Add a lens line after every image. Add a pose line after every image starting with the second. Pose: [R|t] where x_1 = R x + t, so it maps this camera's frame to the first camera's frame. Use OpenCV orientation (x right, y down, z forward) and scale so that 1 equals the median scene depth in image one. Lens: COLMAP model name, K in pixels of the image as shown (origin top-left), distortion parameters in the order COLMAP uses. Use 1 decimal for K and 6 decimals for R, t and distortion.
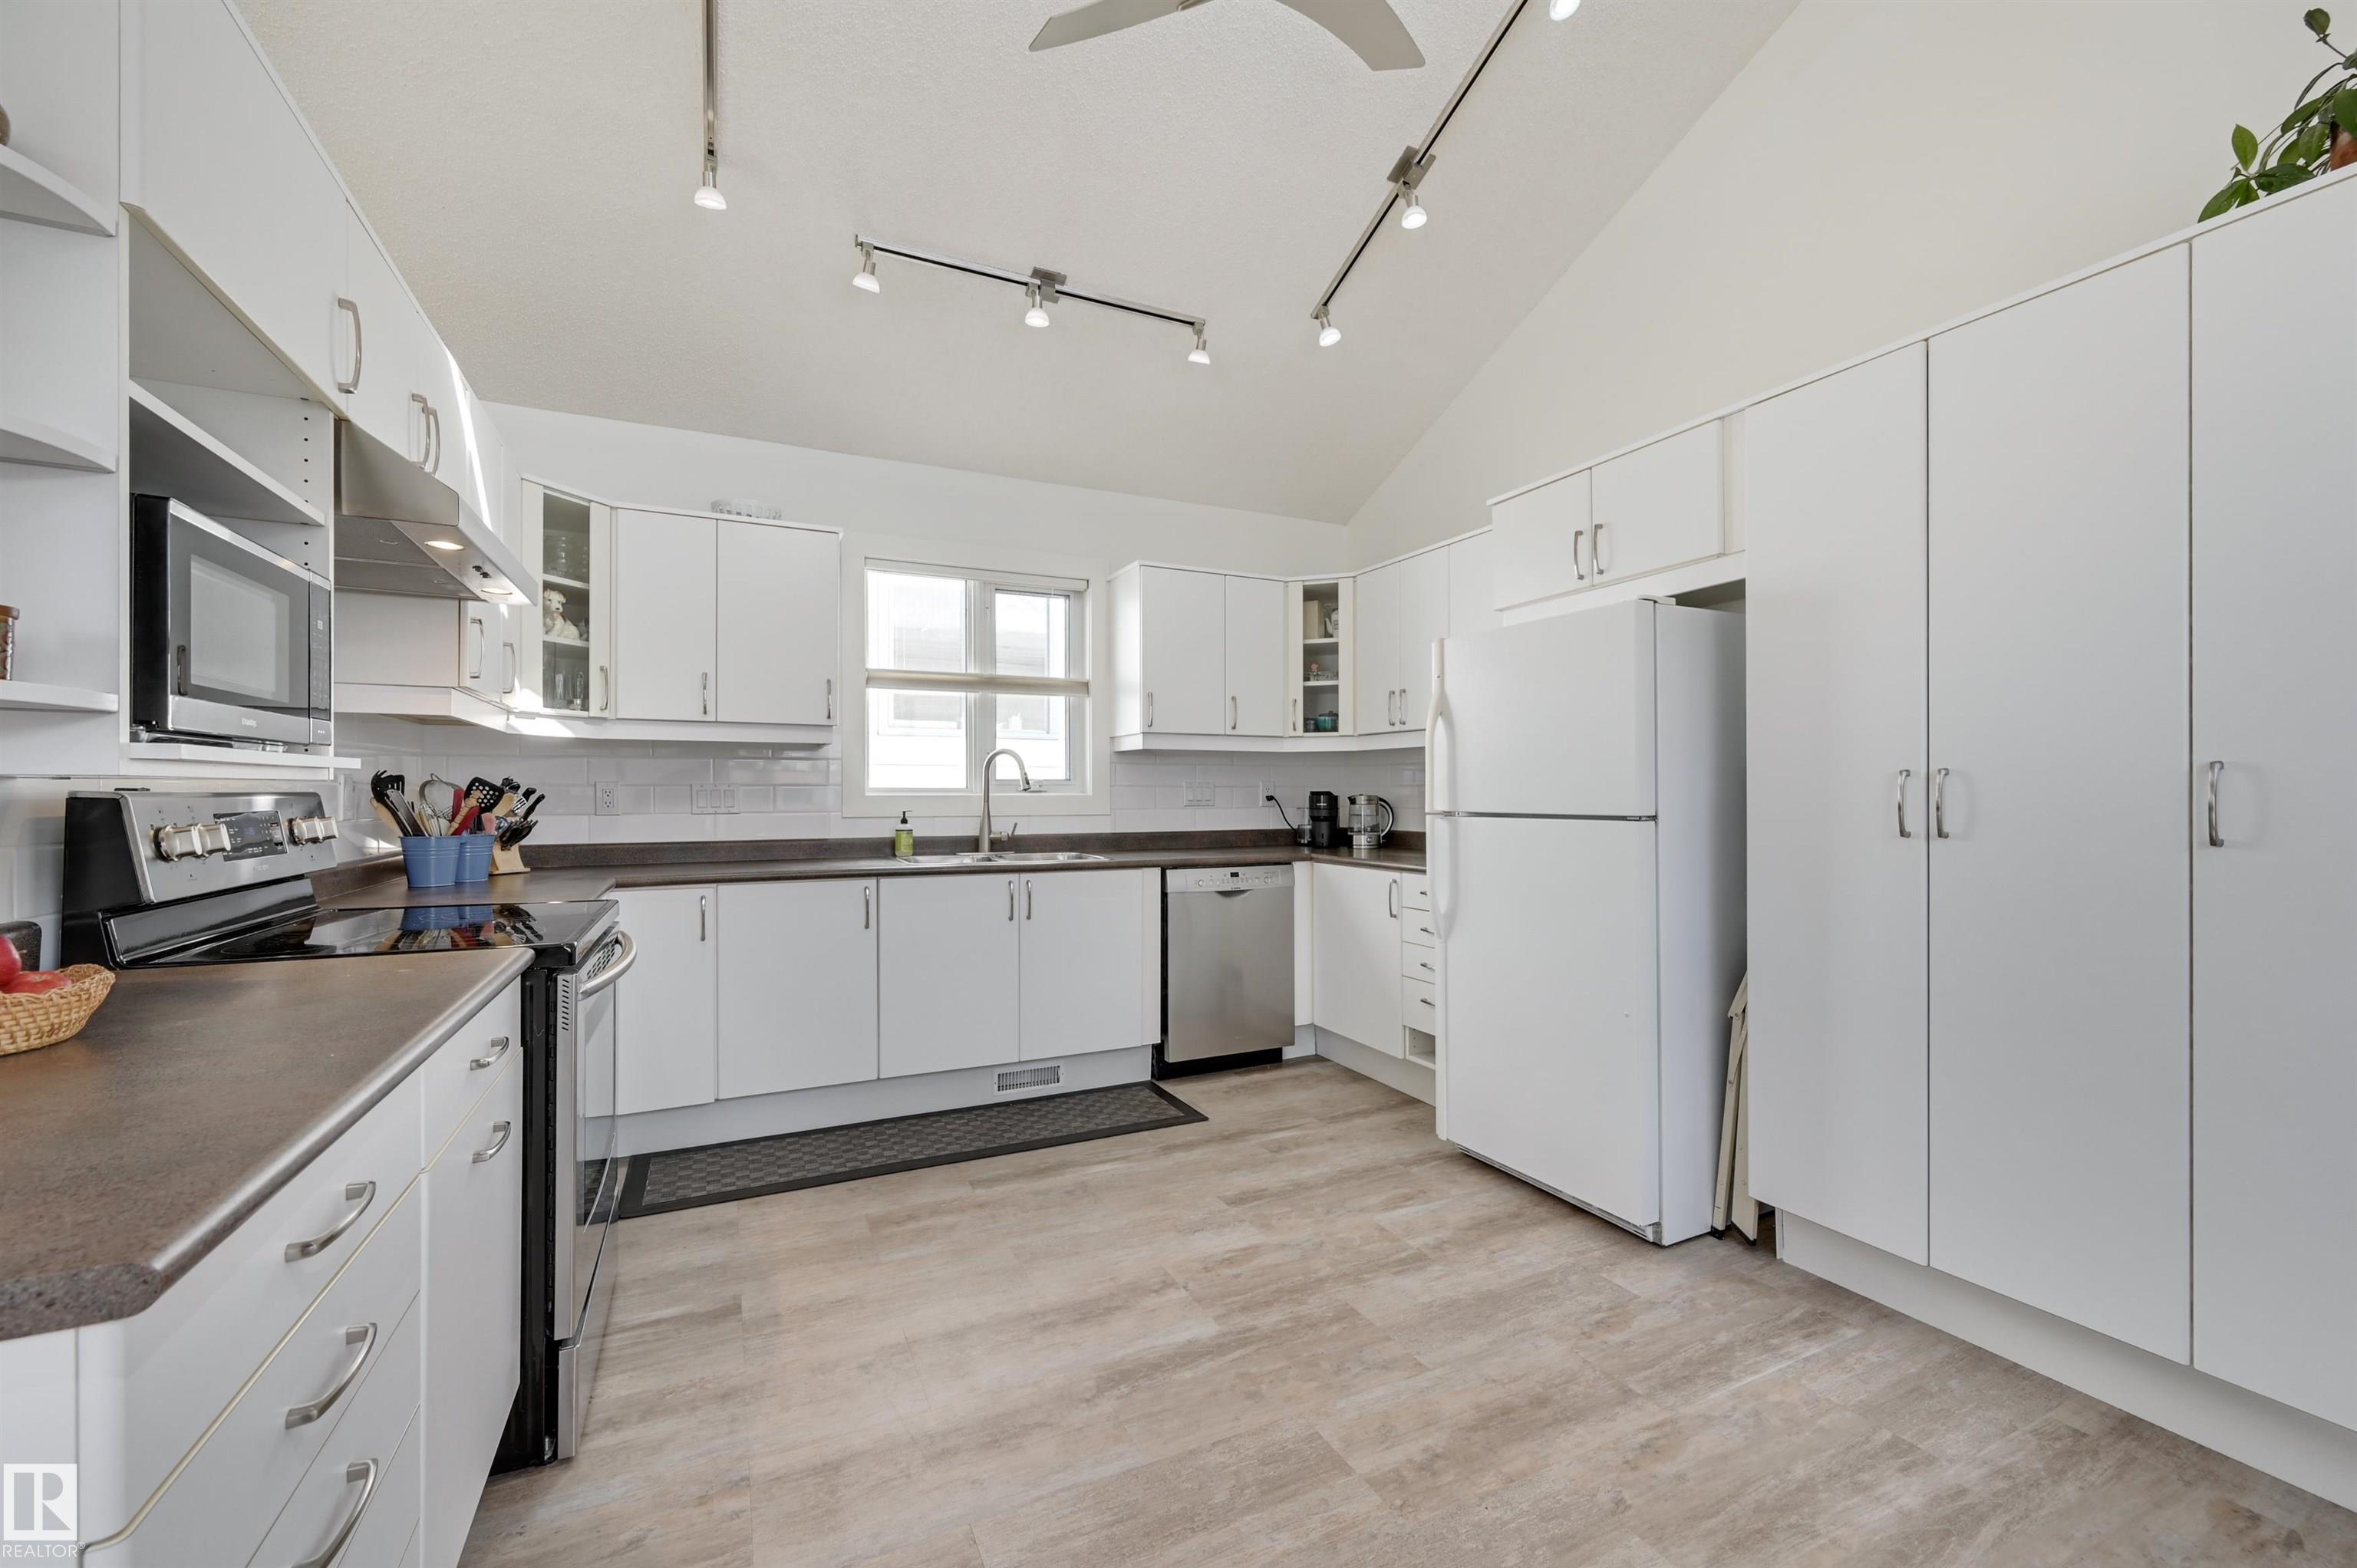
lens RADIAL K [[961.1, 0, 1193.4], [0, 961.1, 790.8], [0, 0, 1]] dist [0.004550, -0.000862]
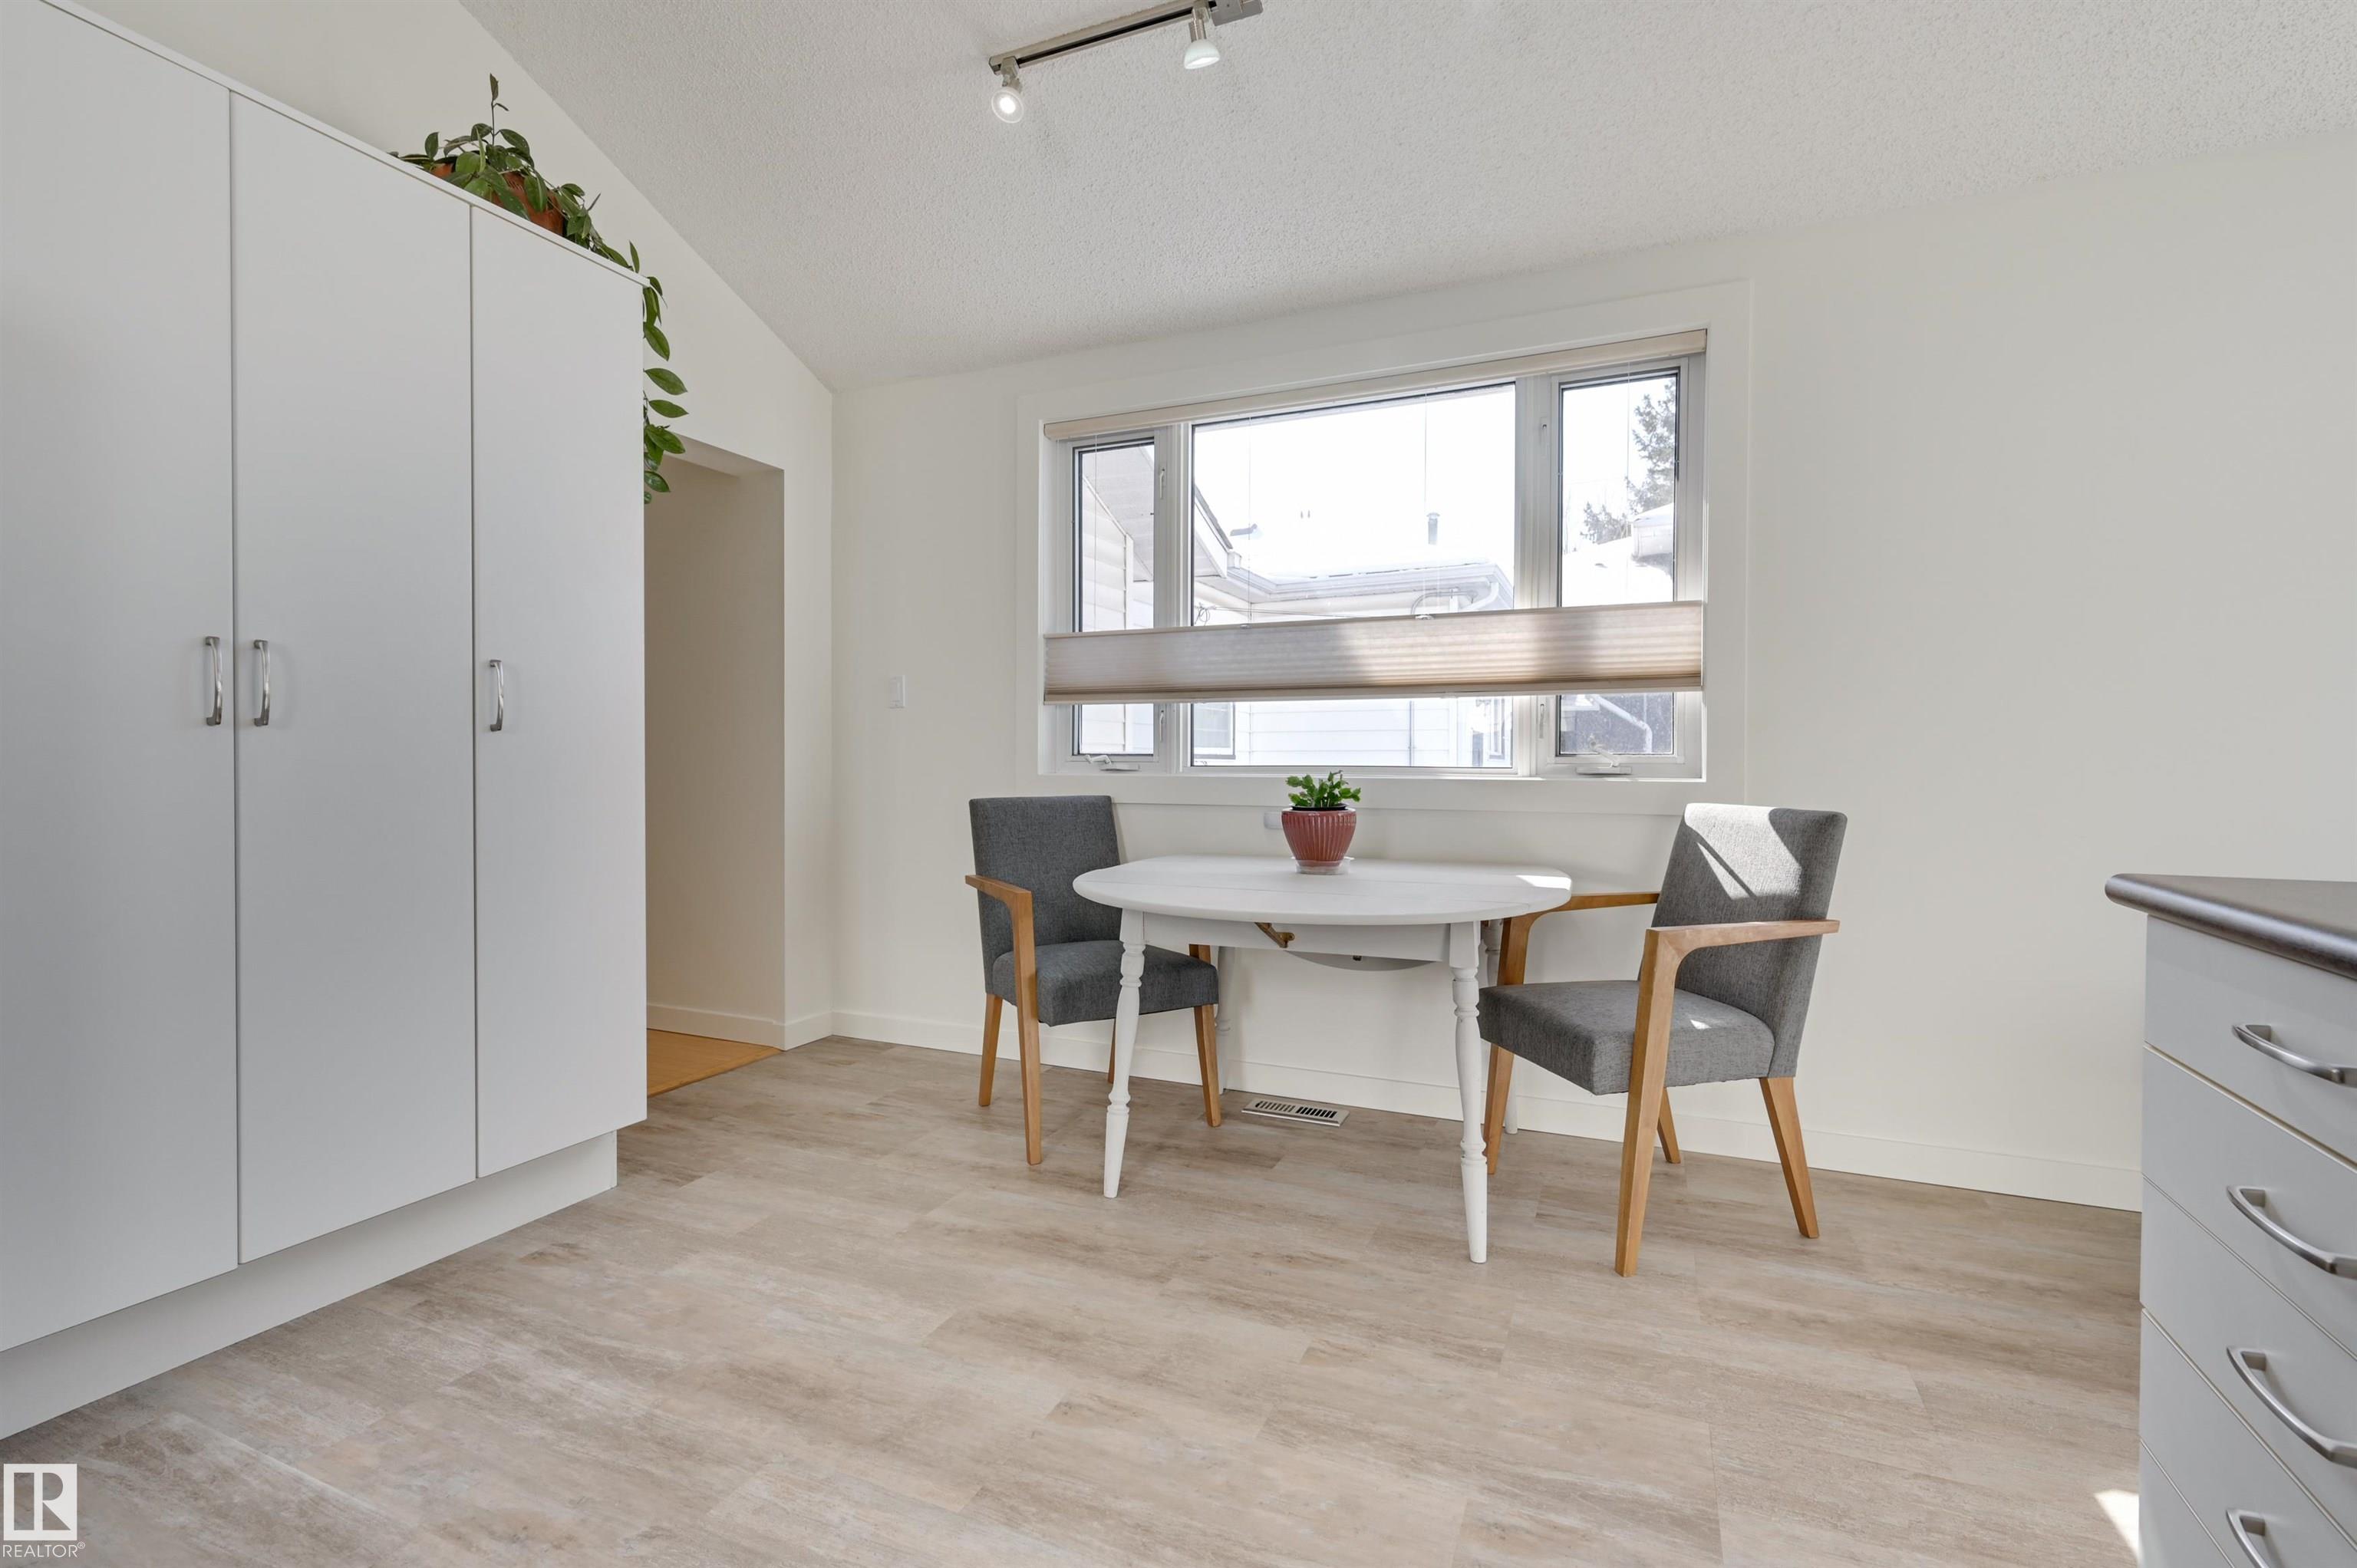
lens RADIAL K [[1068.8, 0, 1179.0], [0, 1068.8, 765.9], [0, 0, 1]] dist [-0.004675, 0.000334]
pose [[-0.636469, -0.004679, 0.771288, -0.265727], [-0.003712, 0.999989, 0.003004, 0.050797], [-0.771294, -0.000951, -0.636479, 0.634813]]
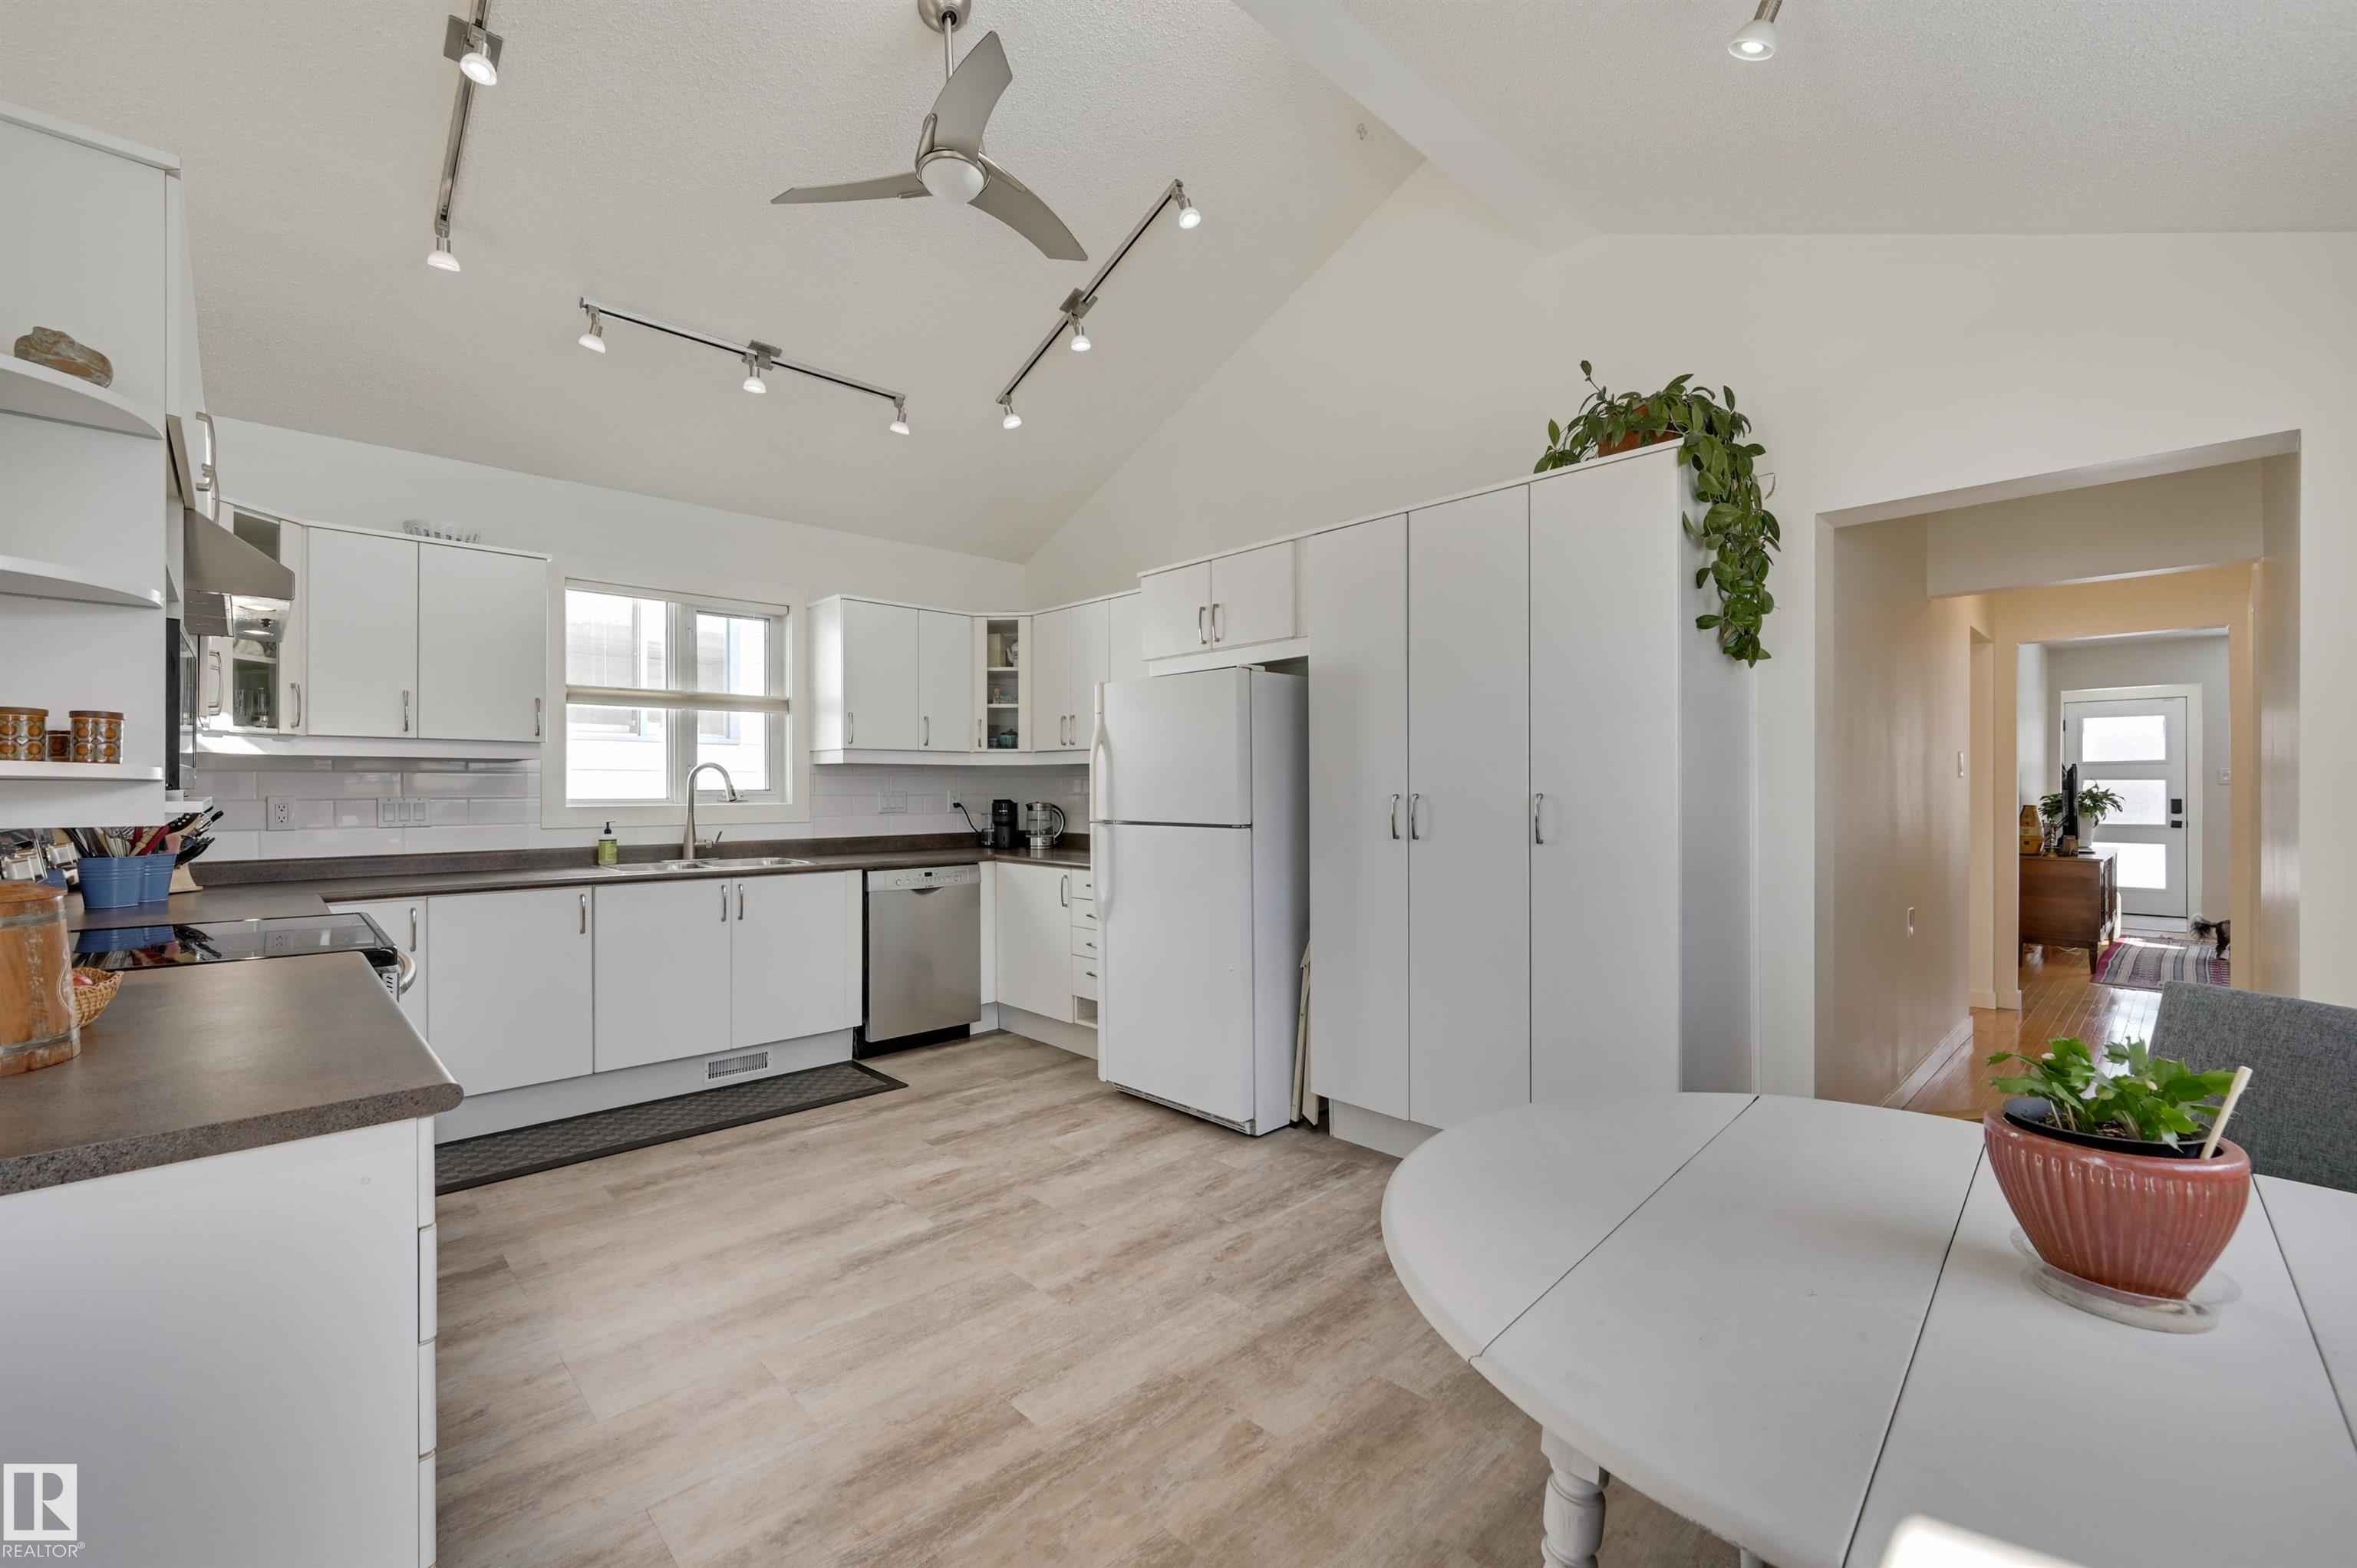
lens RADIAL K [[961.1, 0, 1146.8], [0, 961.1, 786.6], [0, 0, 1]] dist [0.004550, -0.000862]
pose [[0.957821, 0.000609, 0.287366, -0.048350], [-0.000519, 1.000000, -0.000388, -0.022130], [-0.287366, 0.000222, 0.957821, -0.225663]]
